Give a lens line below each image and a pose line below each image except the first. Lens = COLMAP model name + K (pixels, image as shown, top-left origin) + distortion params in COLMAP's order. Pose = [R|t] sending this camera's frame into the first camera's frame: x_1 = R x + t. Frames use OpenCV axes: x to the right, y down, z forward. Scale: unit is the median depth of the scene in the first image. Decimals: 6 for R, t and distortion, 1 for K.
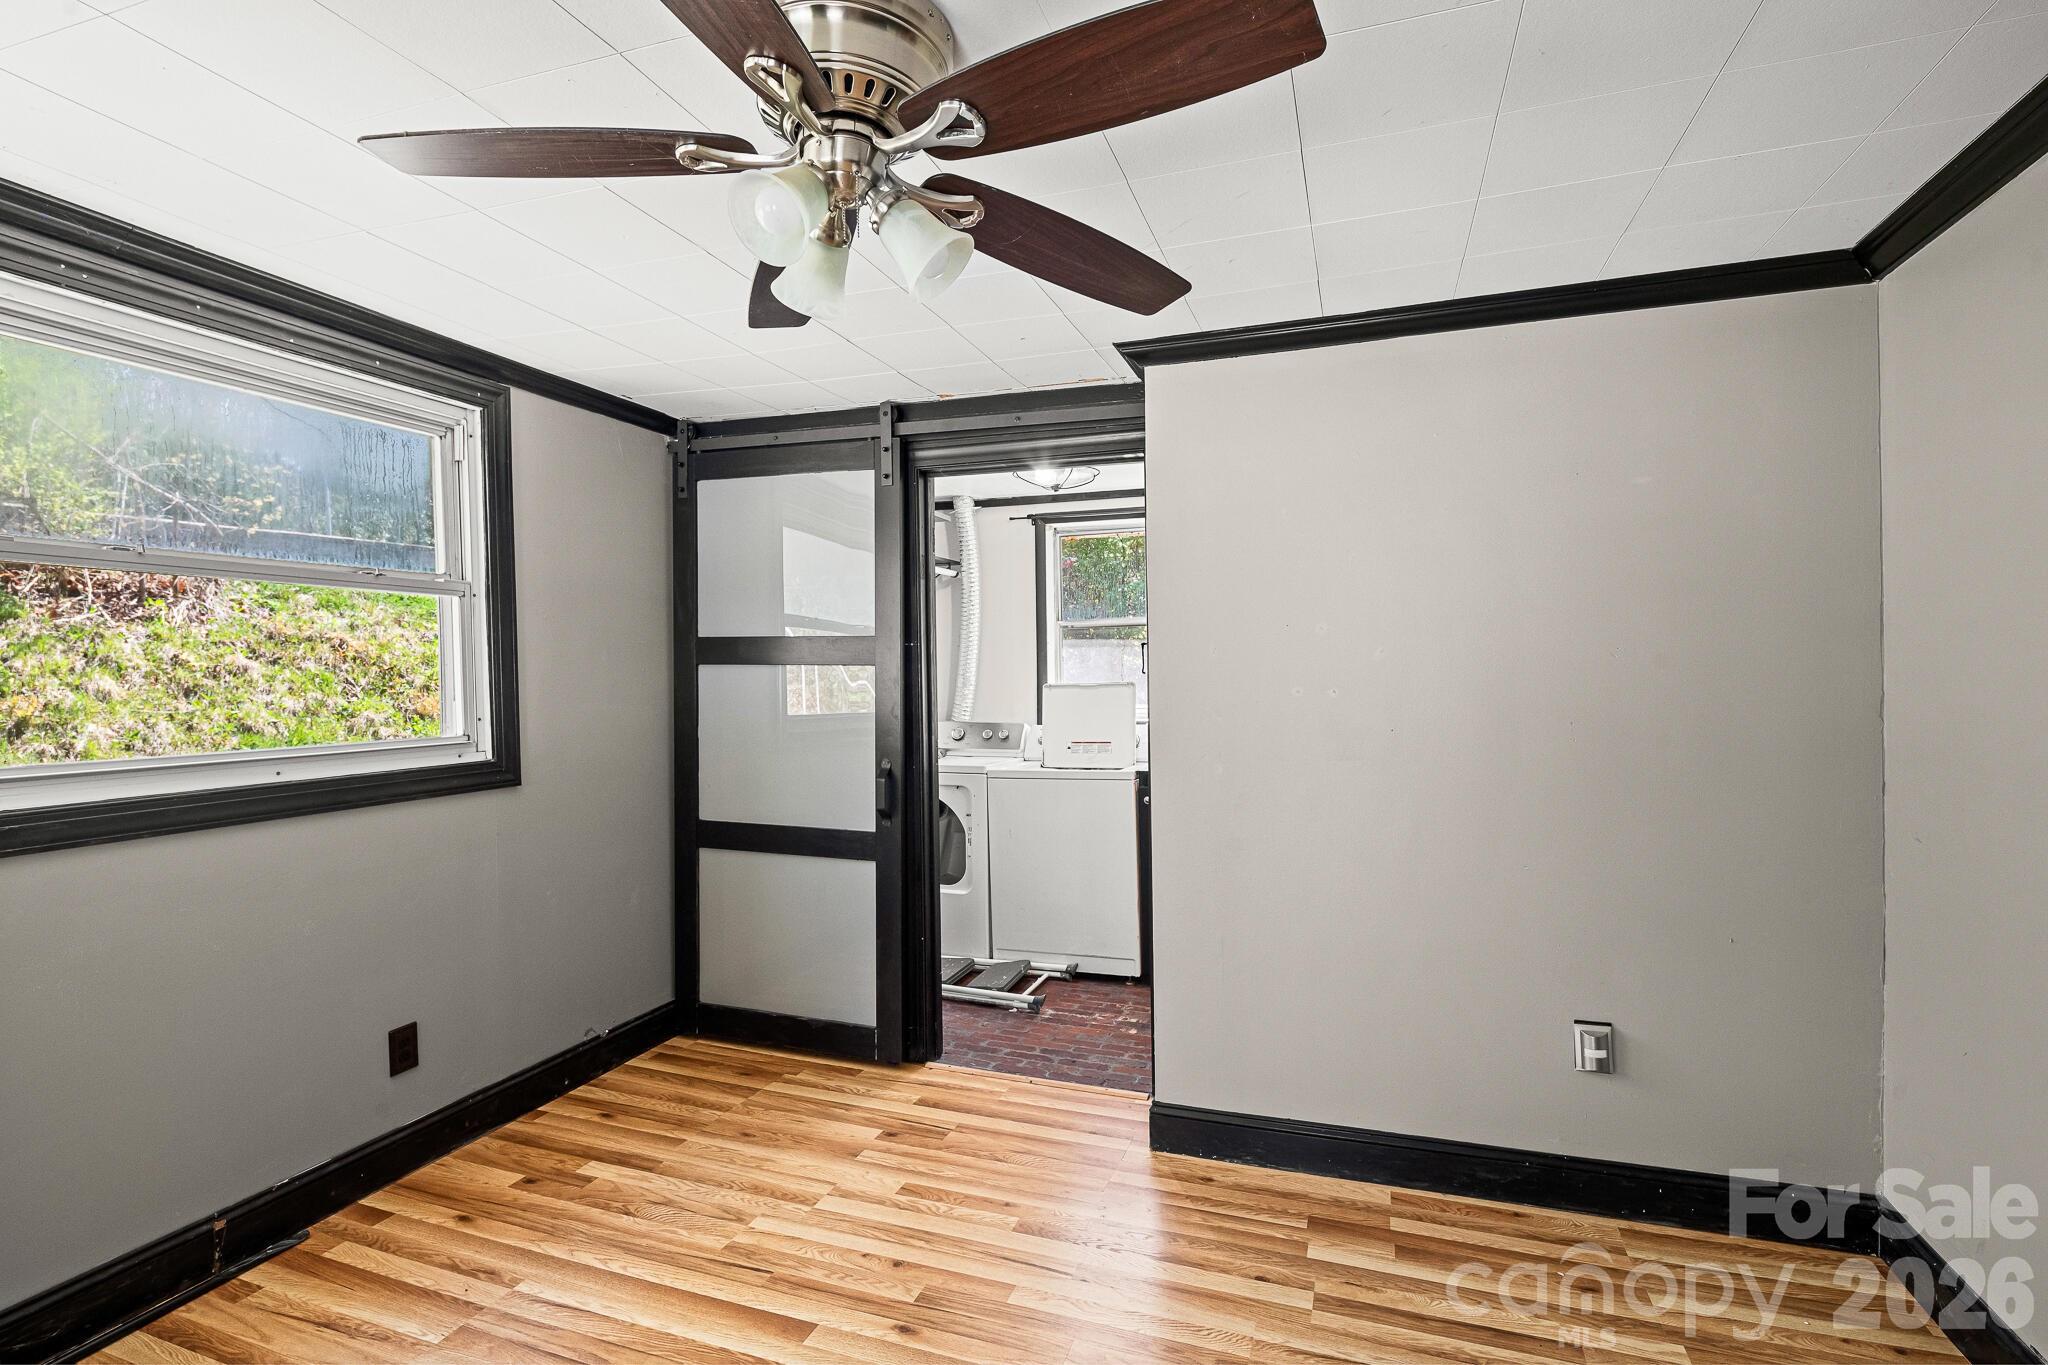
lens RADIAL K [[1009.4, 0, 1022.7], [0, 1009.4, 686.7], [0, 0, 1]] dist [0.004623, -0.001172]
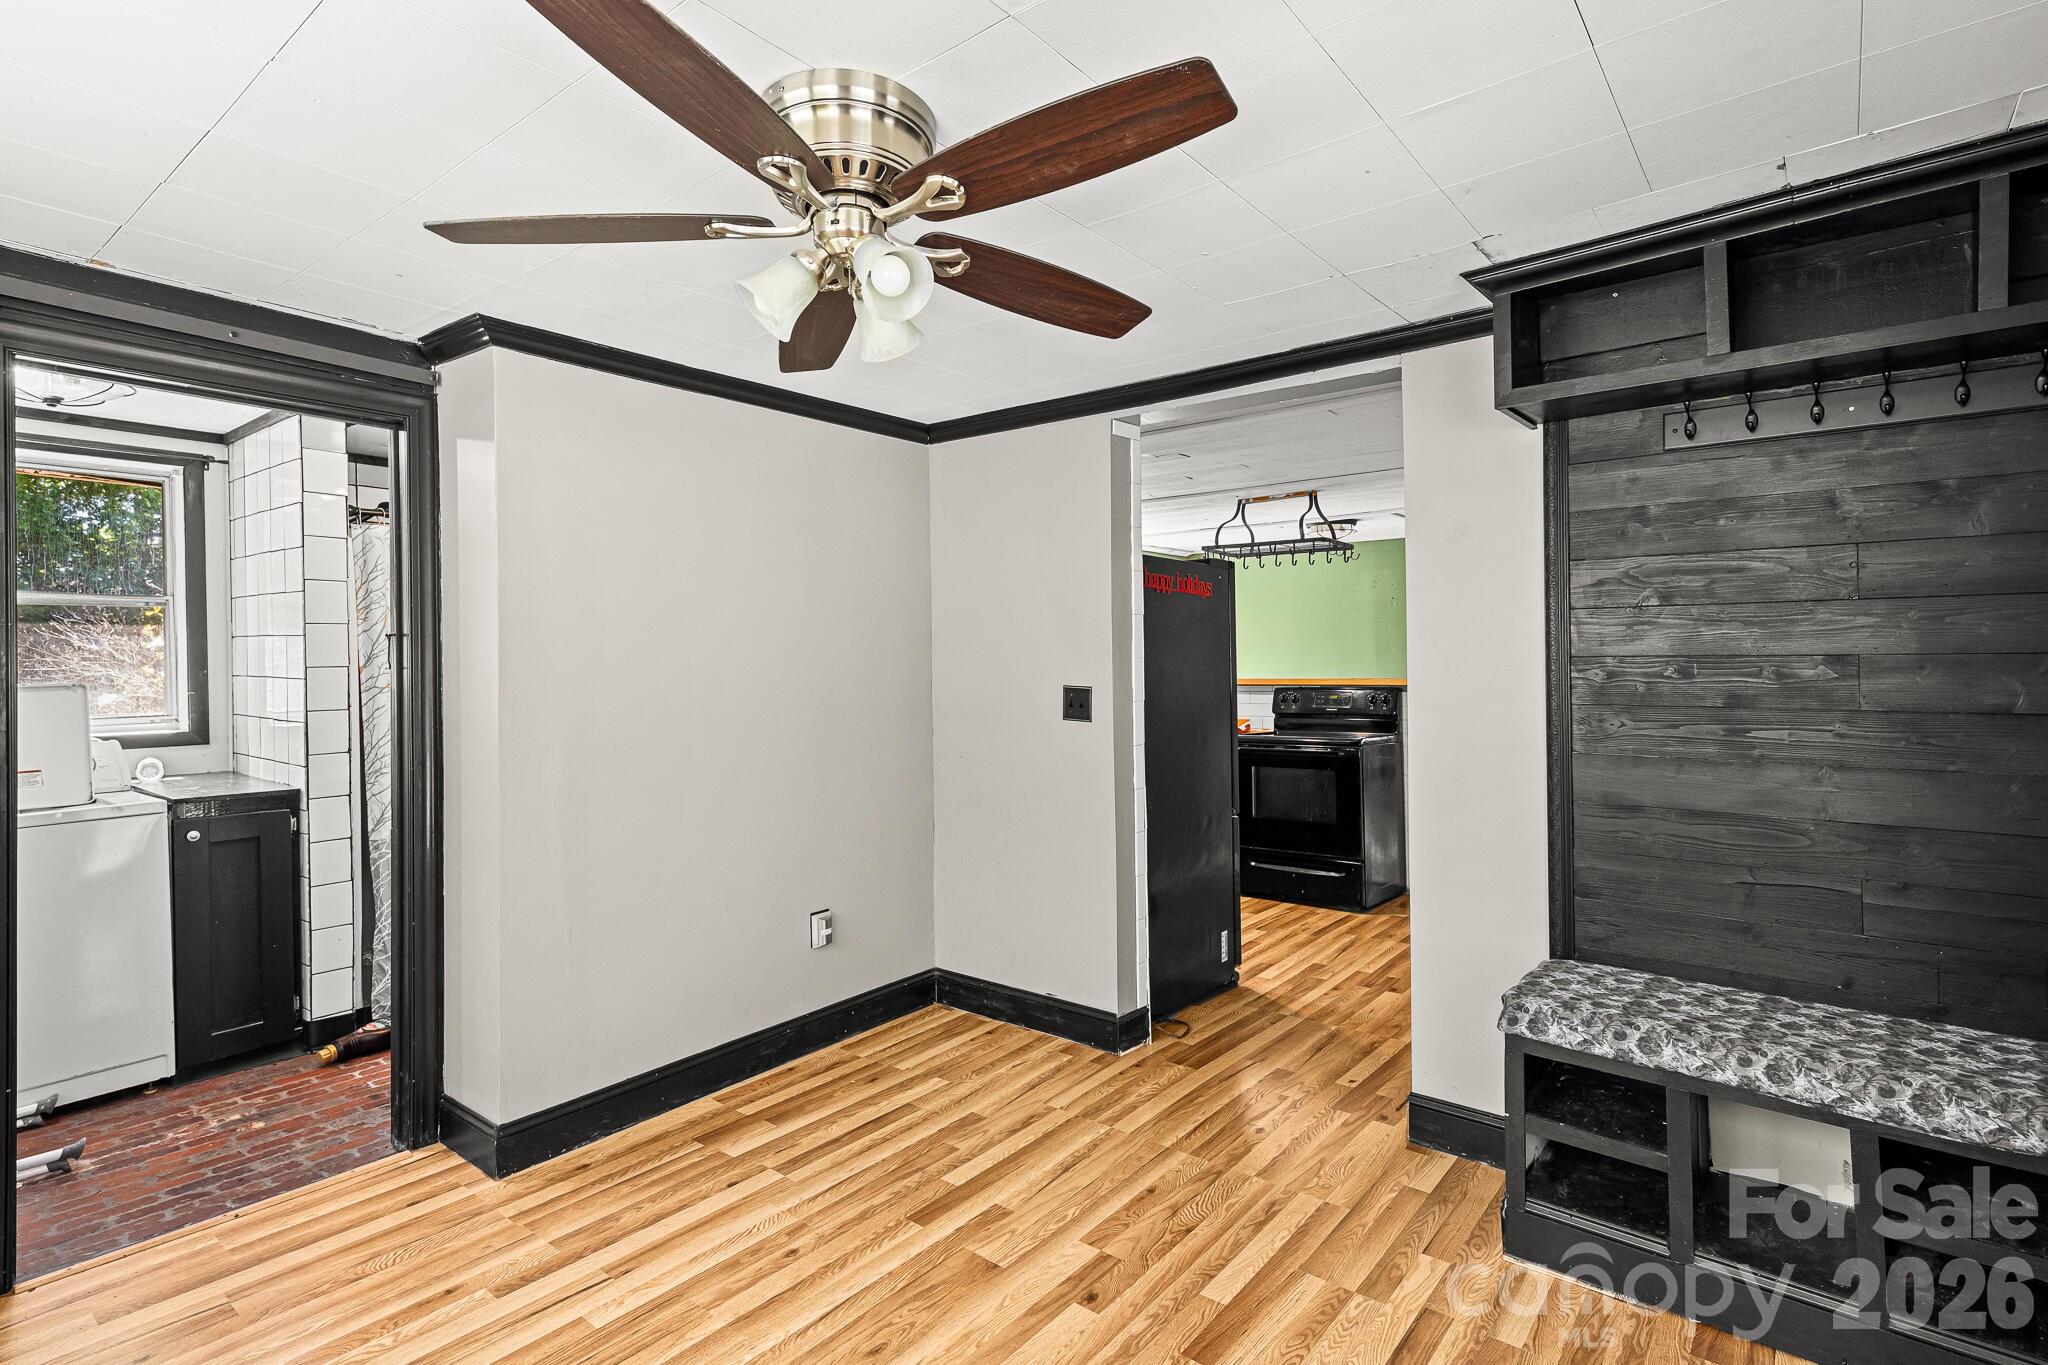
lens RADIAL K [[1009.4, 0, 1034.6], [0, 1009.4, 650.7], [0, 0, 1]] dist [0.004623, -0.001172]
pose [[0.312252, 0.015036, 0.949880, -0.596802], [0.018090, 0.999599, -0.021769, -0.000010], [-0.949827, 0.023981, 0.311855, 0.221676]]
